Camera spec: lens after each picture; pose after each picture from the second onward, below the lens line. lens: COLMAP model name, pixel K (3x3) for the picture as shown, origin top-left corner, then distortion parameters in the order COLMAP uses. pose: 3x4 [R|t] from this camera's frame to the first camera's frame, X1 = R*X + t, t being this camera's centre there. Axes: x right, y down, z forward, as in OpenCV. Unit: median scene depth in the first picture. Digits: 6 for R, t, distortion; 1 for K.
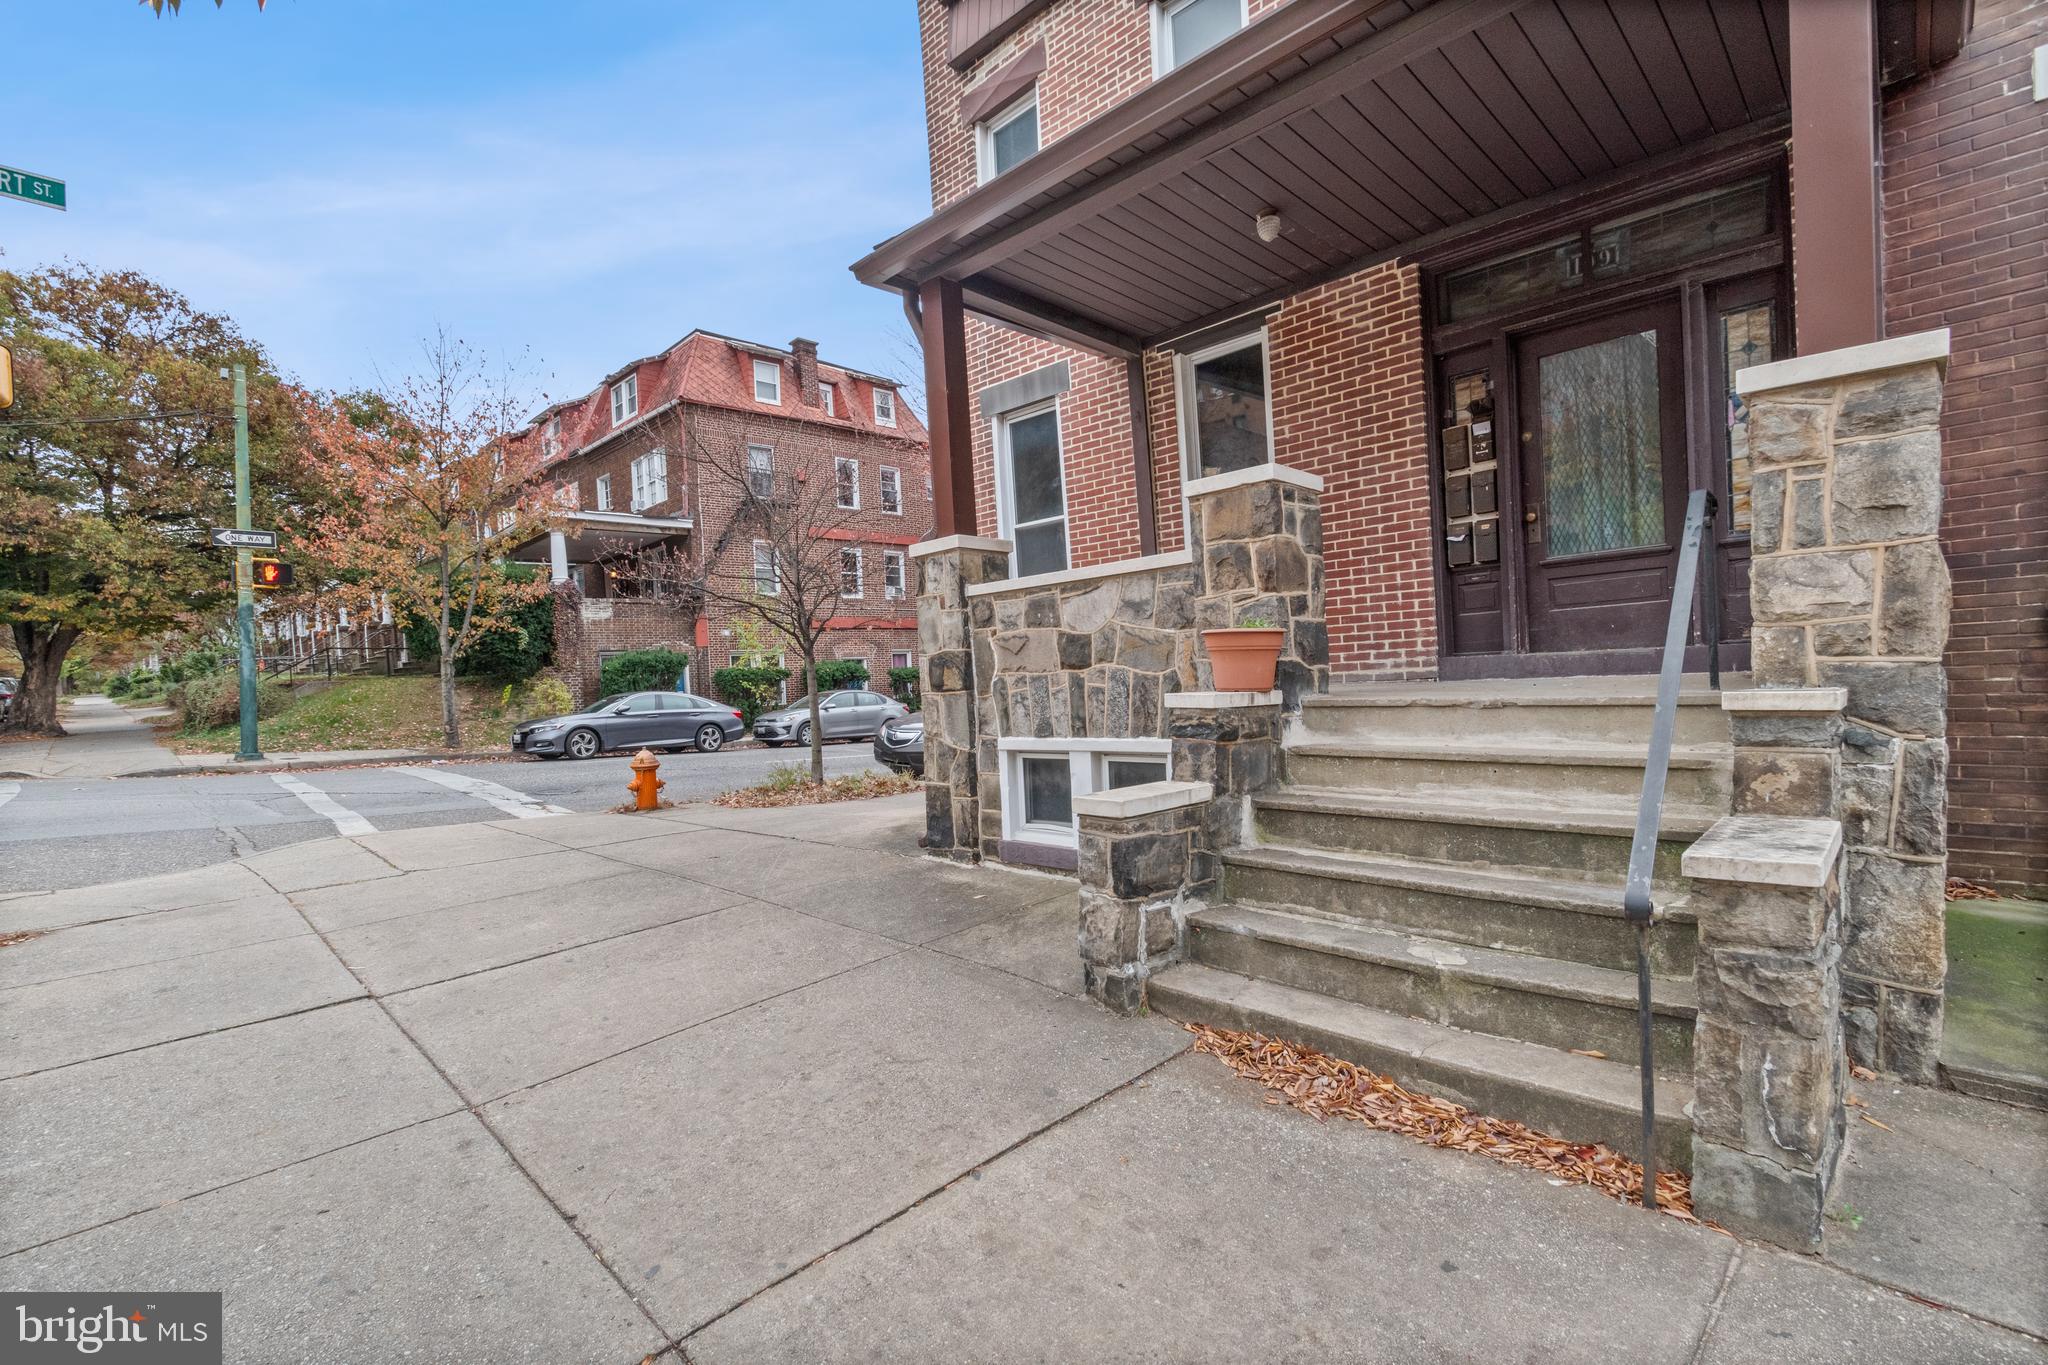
lens RADIAL K [[923.8, 0, 1021.4], [0, 923.8, 696.7], [0, 0, 1]] dist [-0.002839, -0.000159]
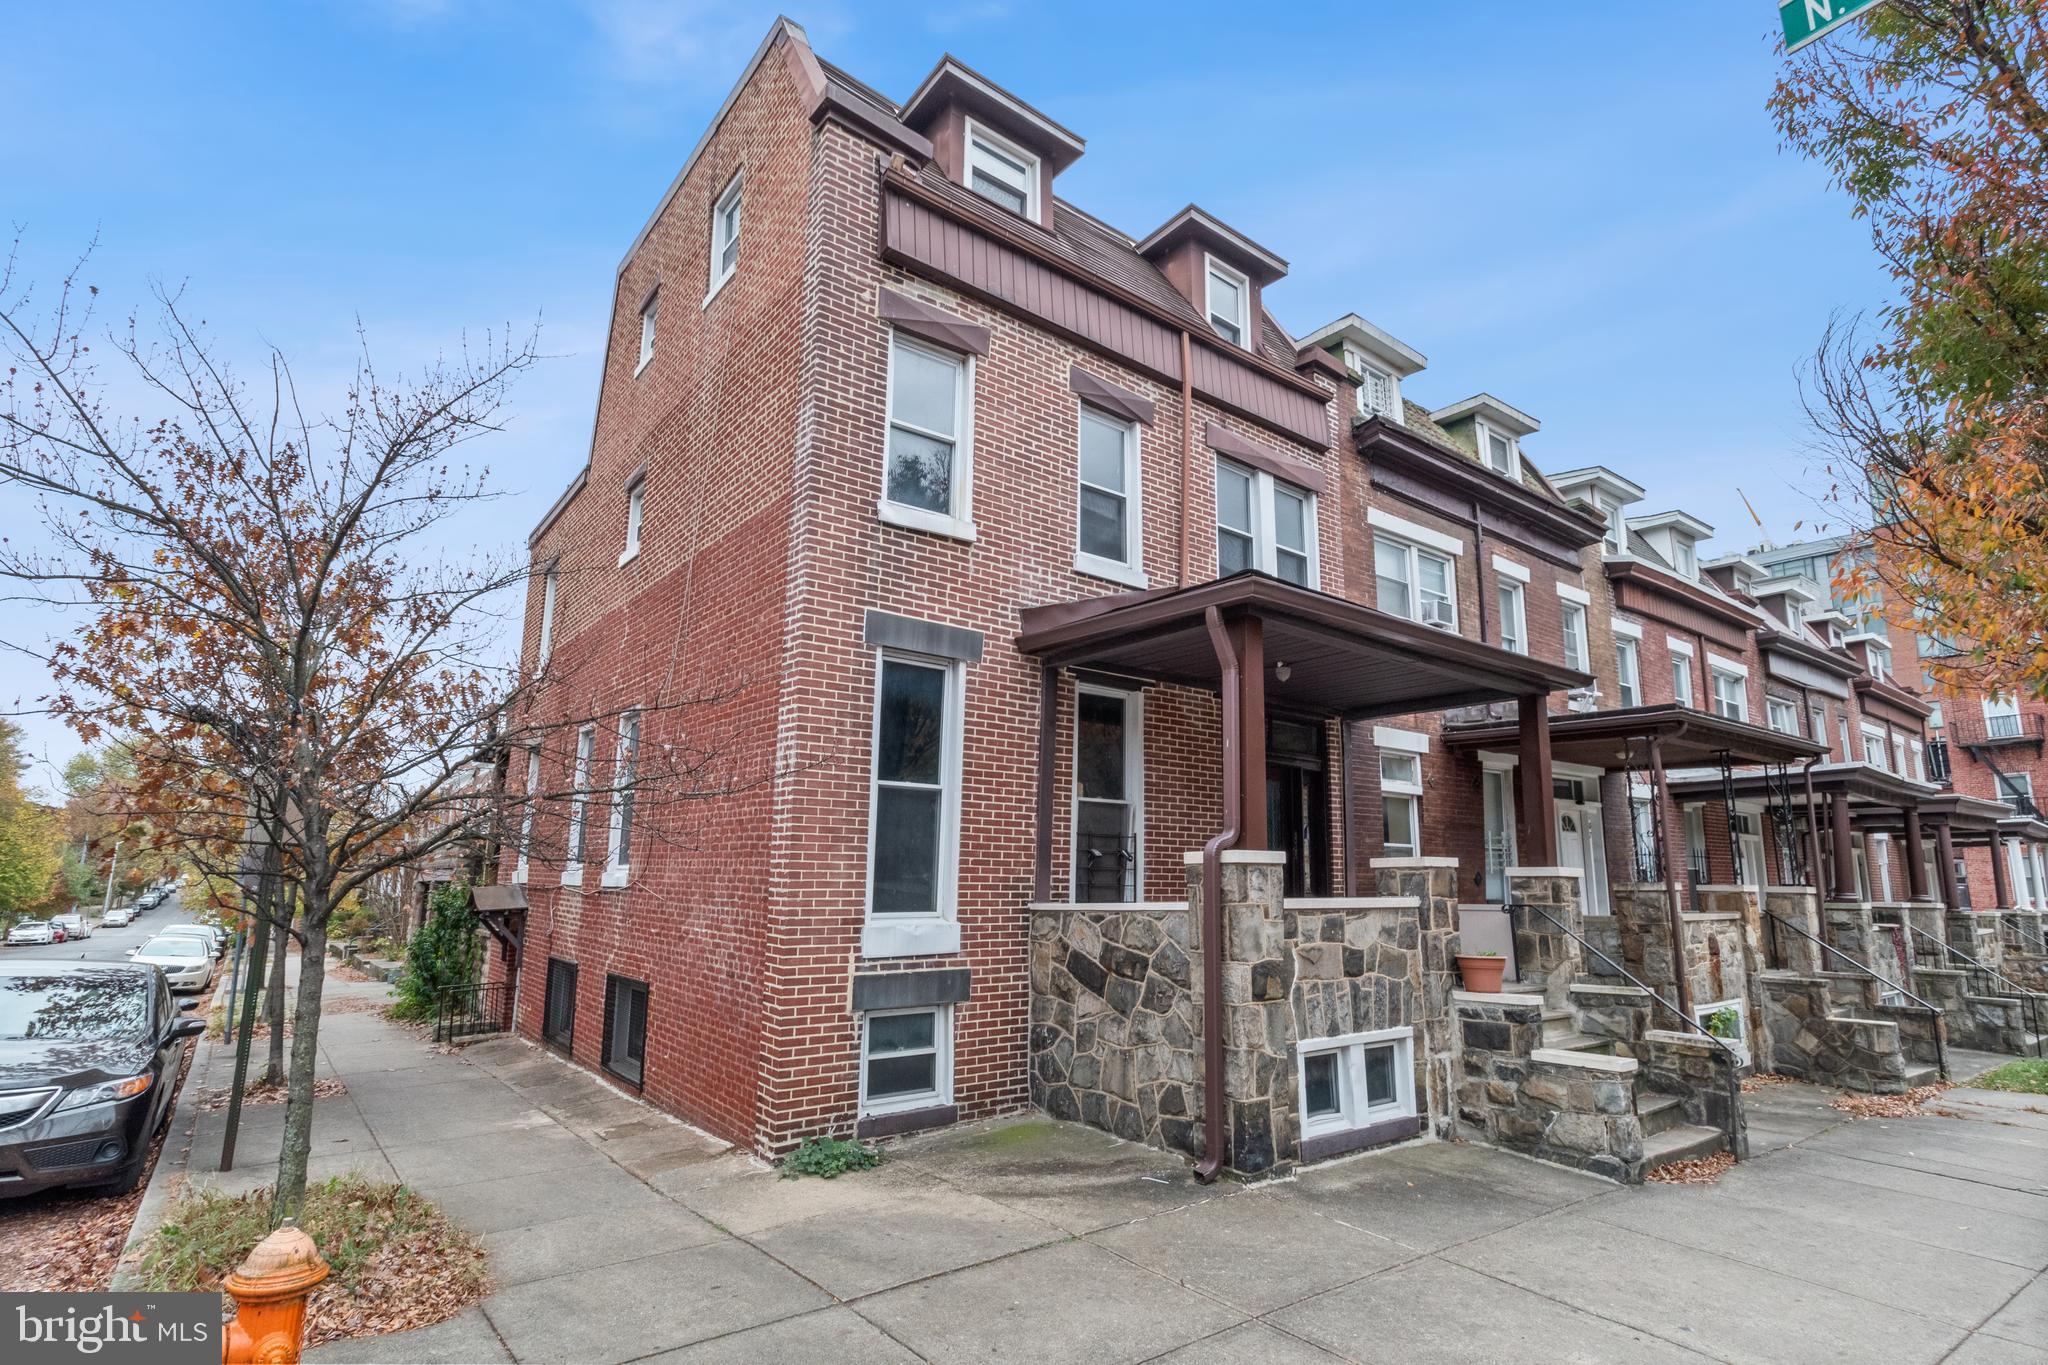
lens RADIAL K [[990.3, 0, 1016.8], [0, 990.3, 682.0], [0, 0, 1]] dist [0.004558, -0.002318]
pose [[0.141768, 0.241597, 0.959965, -1.385633], [-0.001525, 0.969812, -0.243850, -0.088053], [-0.989899, 0.033106, 0.137857, 1.215876]]
